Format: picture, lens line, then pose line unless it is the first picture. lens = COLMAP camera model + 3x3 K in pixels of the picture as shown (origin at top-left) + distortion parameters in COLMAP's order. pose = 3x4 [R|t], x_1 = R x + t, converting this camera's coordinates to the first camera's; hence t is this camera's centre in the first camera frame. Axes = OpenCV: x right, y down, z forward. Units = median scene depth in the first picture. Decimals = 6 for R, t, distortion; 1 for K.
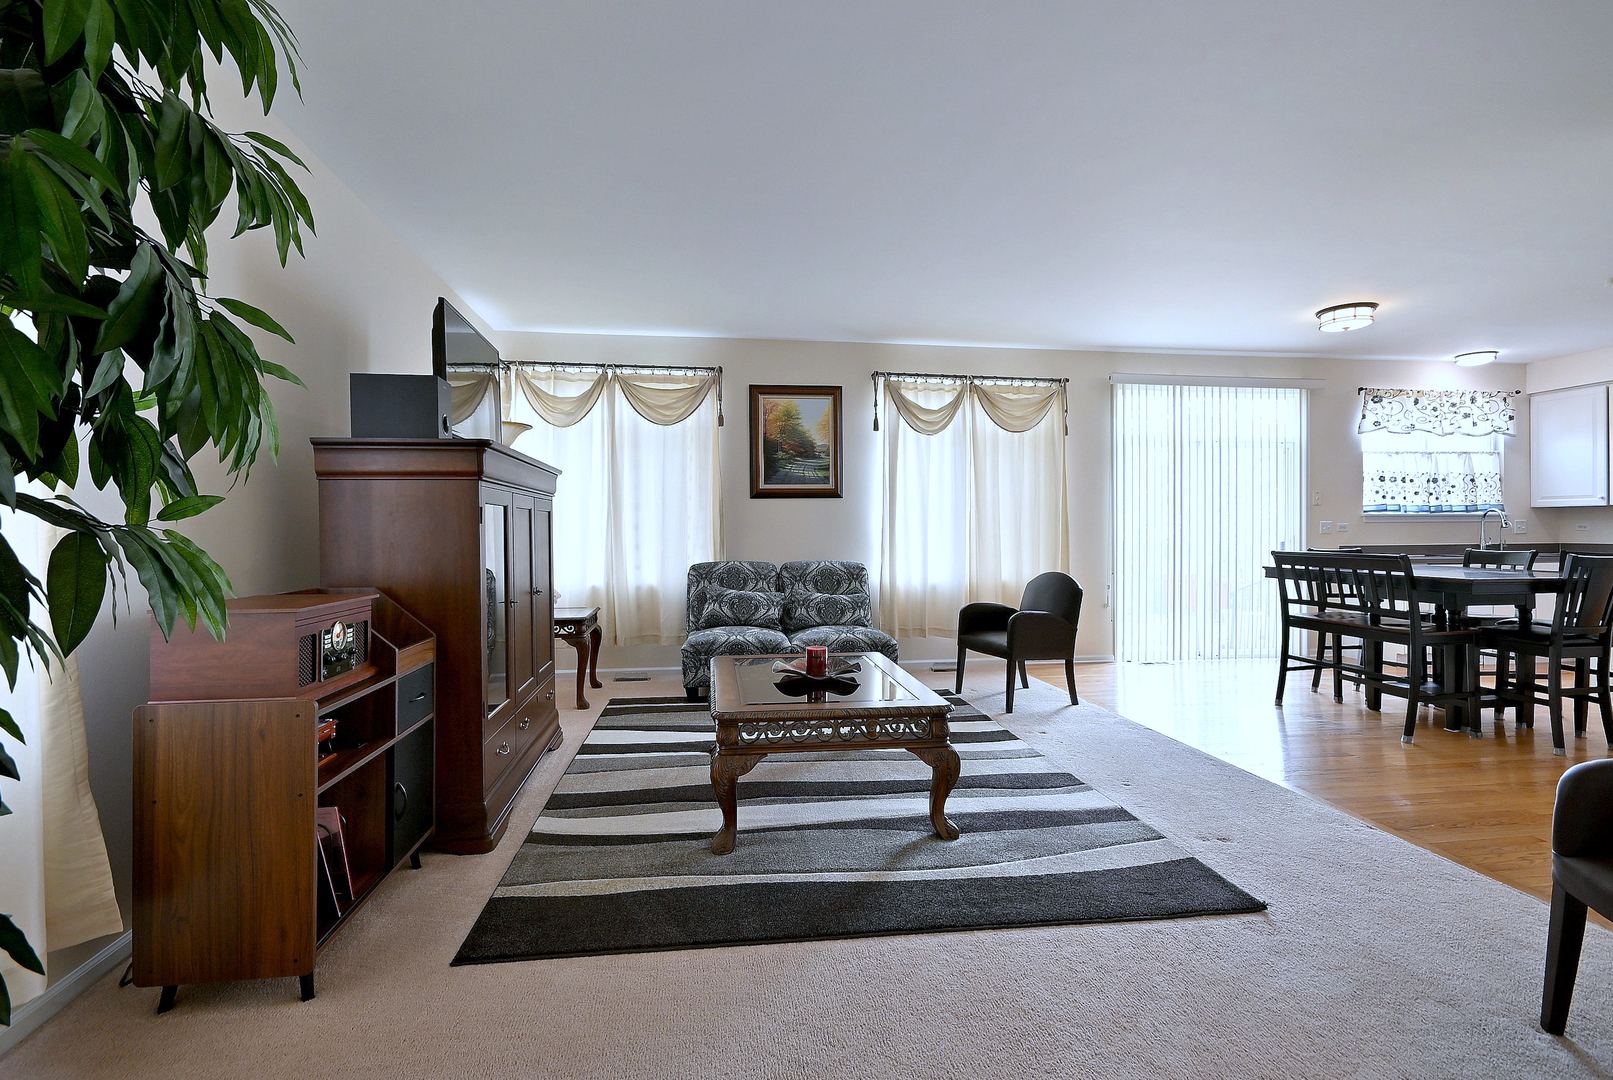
lens RADIAL K [[750.6, 0, 797.7], [0, 750.6, 534.2], [0, 0, 1]] dist [0.003820, 0.000673]
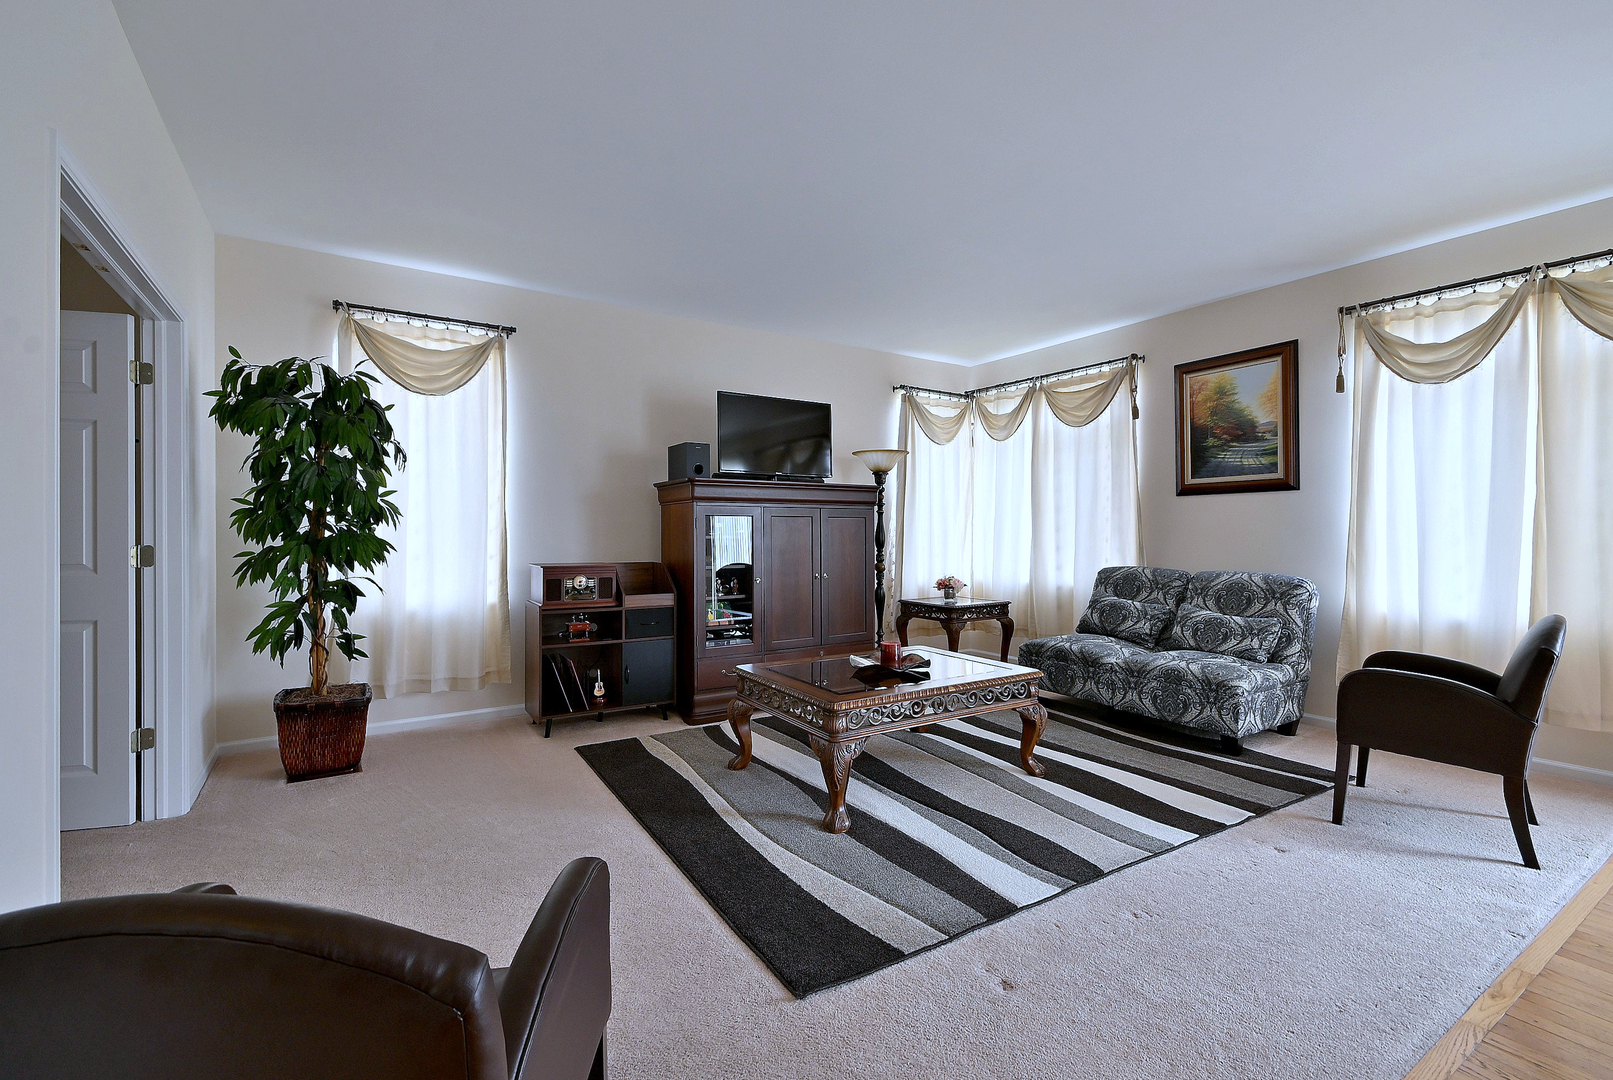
lens RADIAL K [[715.0, 0, 796.6], [0, 715.0, 527.1], [0, 0, 1]] dist [0.020787, -0.000031]
pose [[0.402792, -0.000325, -0.915292, 0.526837], [-0.006916, 0.999970, -0.003398, -0.005822], [0.915266, 0.007699, 0.402777, 0.265594]]
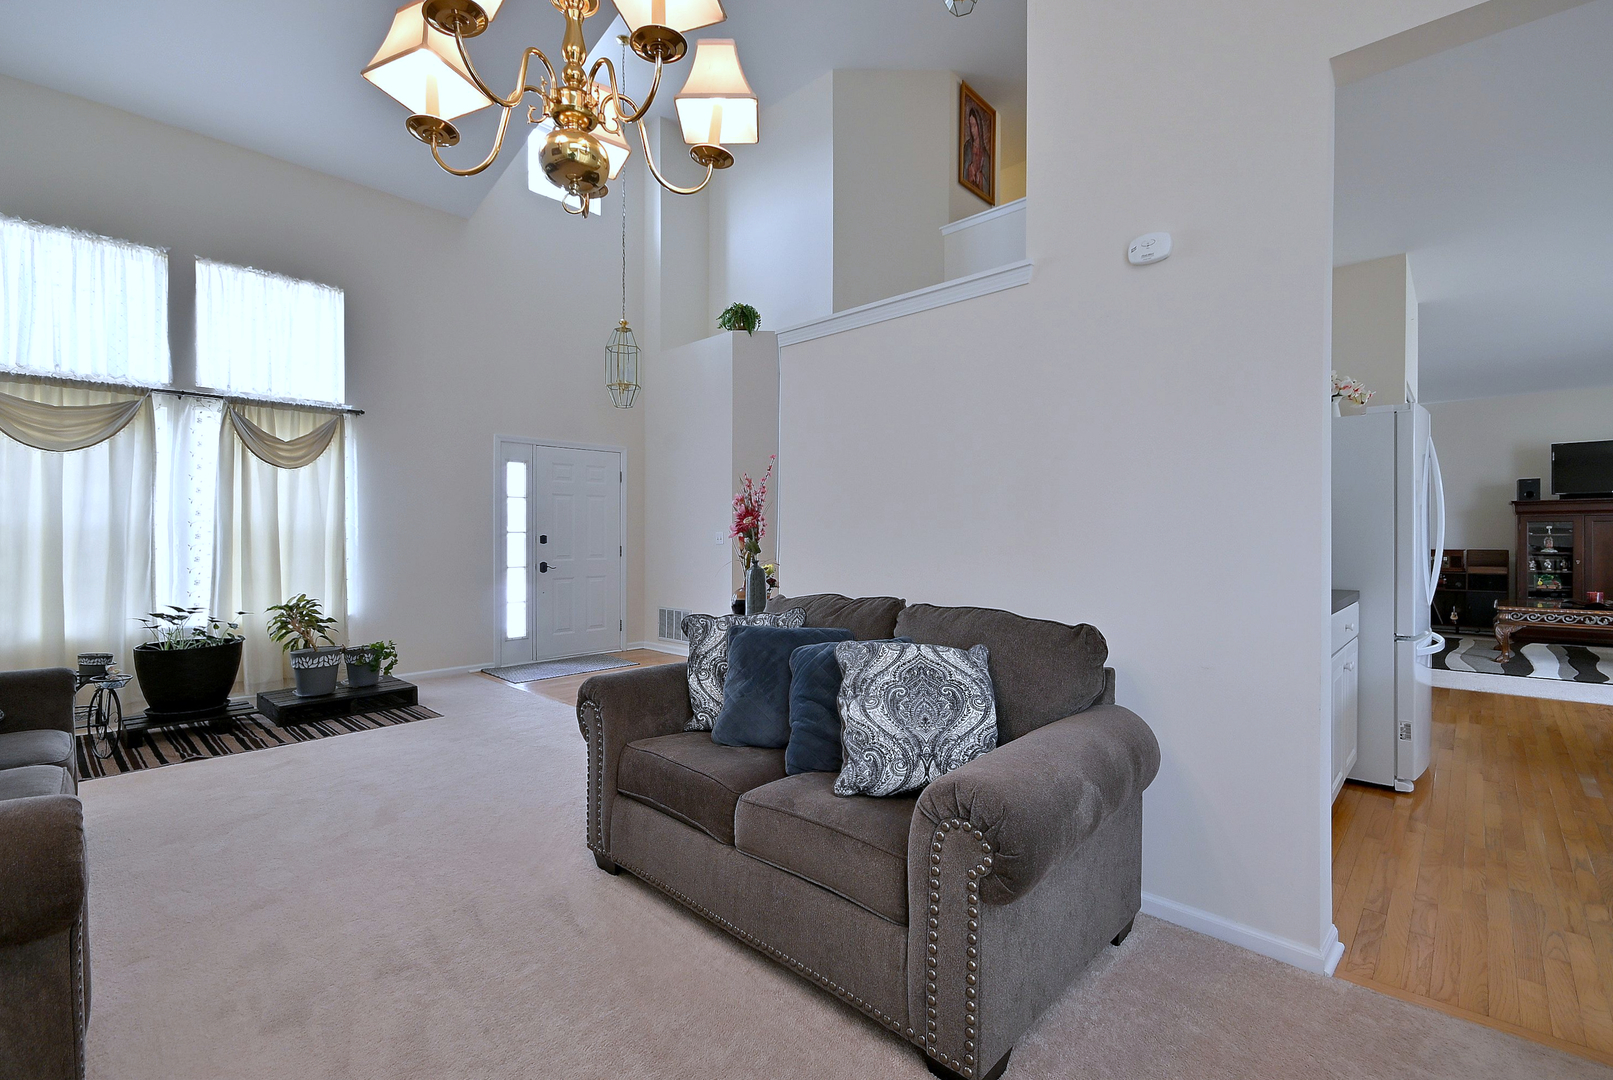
lens RADIAL K [[703.9, 0, 806.8], [0, 703.9, 549.3], [0, 0, 1]] dist [-0.014028, -0.000252]
pose [[-0.789033, 0.020524, -0.614007, 1.546981], [0.002640, 0.999546, 0.030018, -0.012170], [0.614345, 0.022064, -0.788729, 0.655477]]
